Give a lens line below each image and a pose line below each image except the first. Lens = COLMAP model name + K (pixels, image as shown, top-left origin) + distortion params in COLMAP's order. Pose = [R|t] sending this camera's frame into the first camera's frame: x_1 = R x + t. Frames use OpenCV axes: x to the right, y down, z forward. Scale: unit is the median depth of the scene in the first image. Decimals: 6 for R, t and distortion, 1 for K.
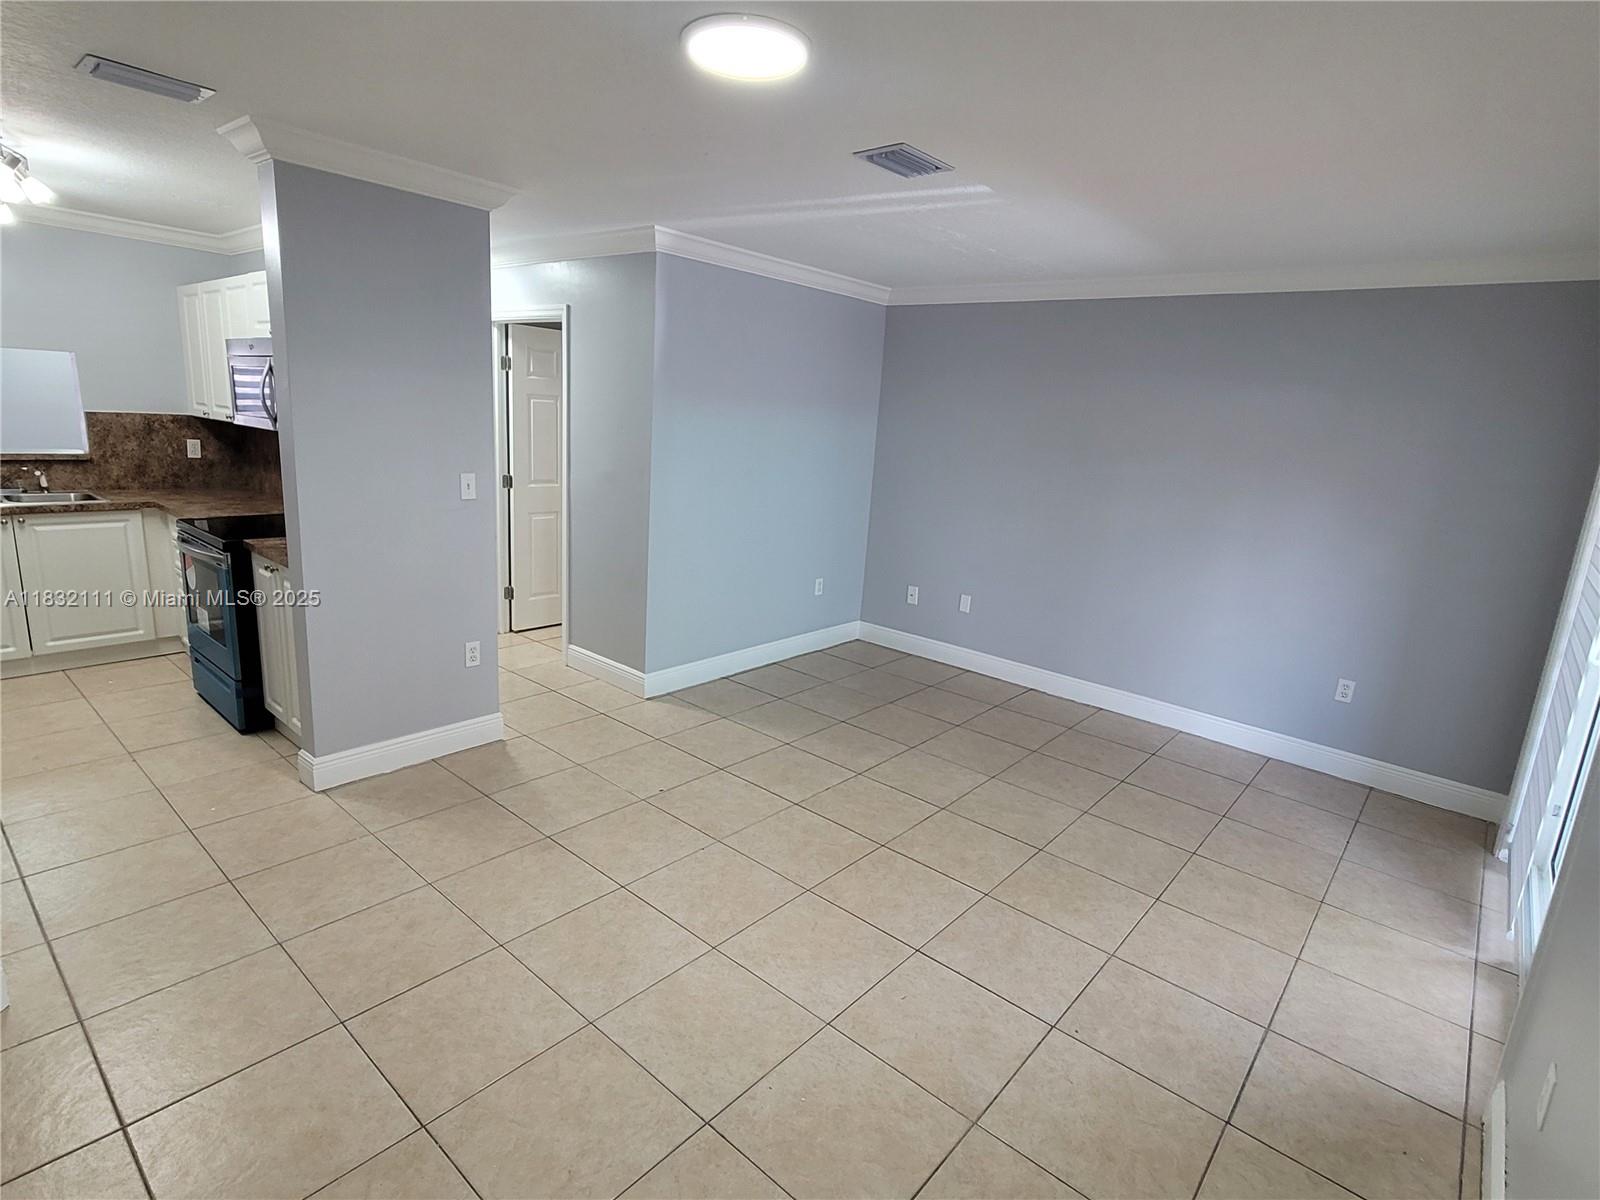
lens RADIAL K [[823.6, 0, 783.4], [0, 823.6, 610.7], [0, 0, 1]] dist [-0.003203, 0.000078]
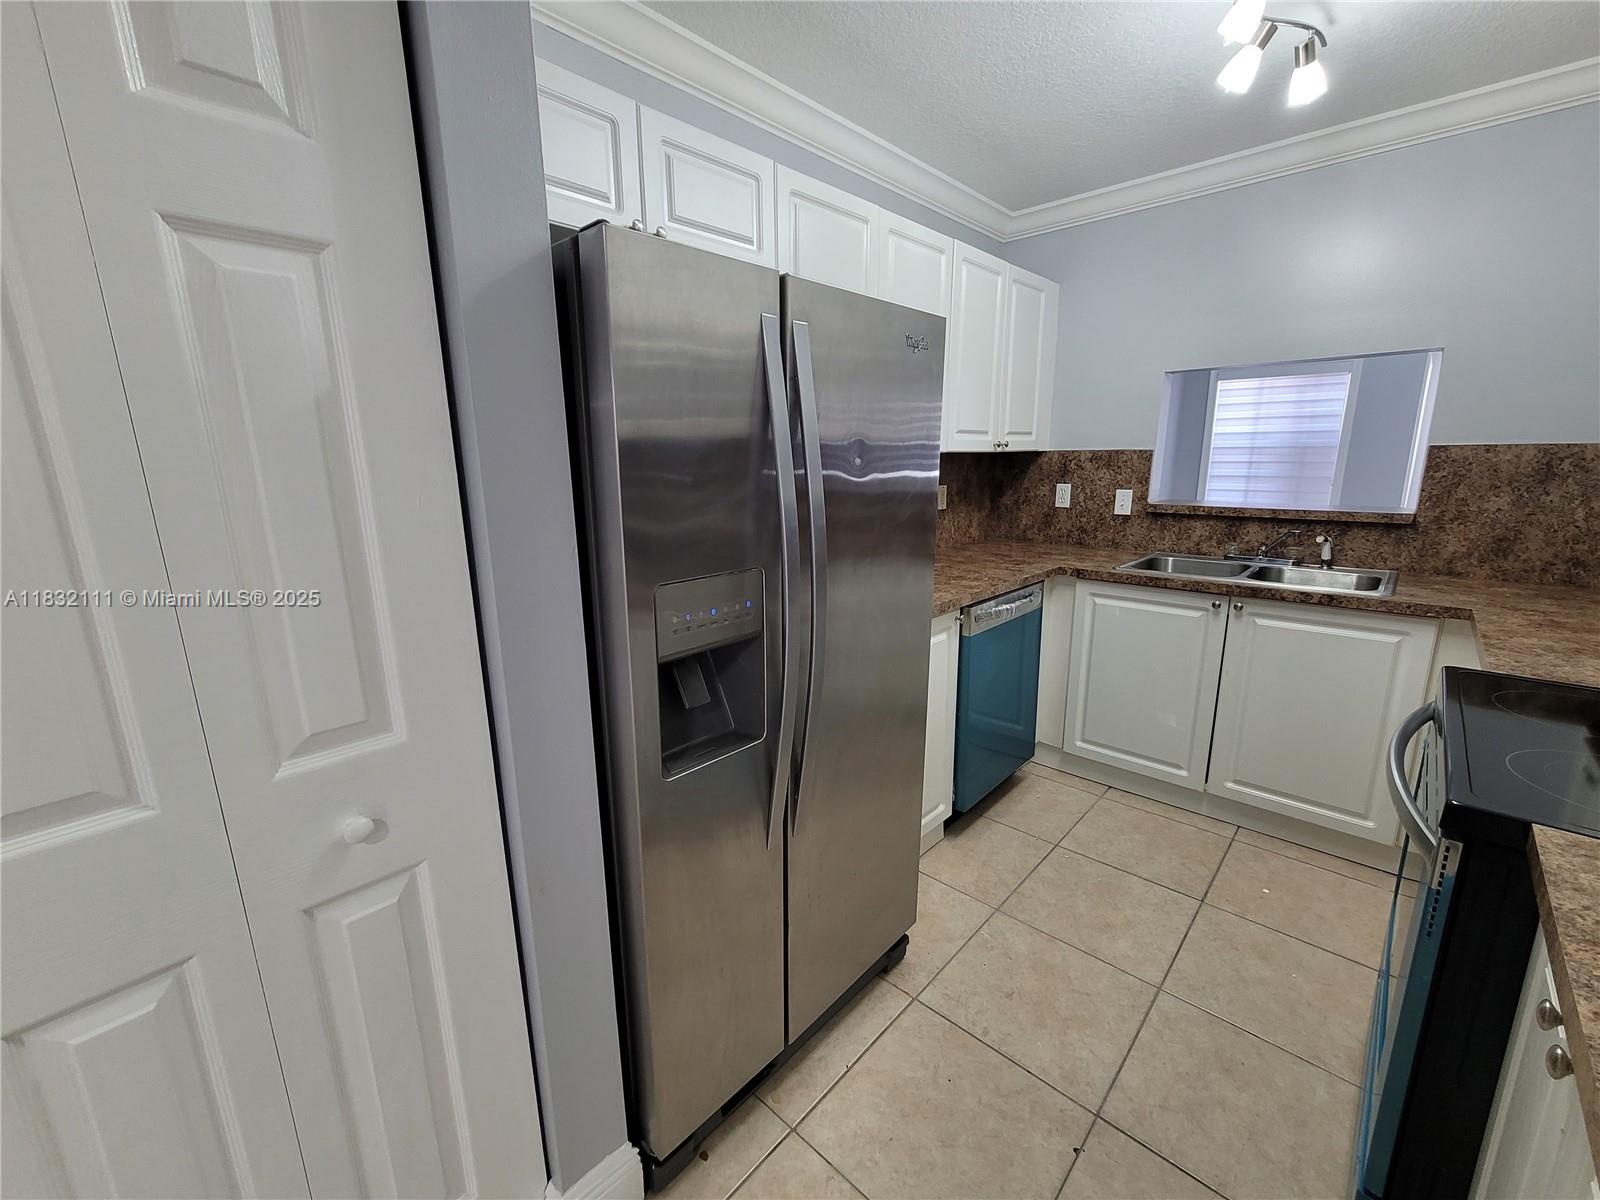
lens RADIAL K [[658.1, 0, 815.4], [0, 658.1, 600.8], [0, 0, 1]] dist [-0.005884, 0.002762]
pose [[-0.019786, 0.156594, -0.987465, -0.349556], [-0.224567, 0.961726, 0.157012, -0.107729], [0.974258, 0.224859, 0.016137, 0.583553]]
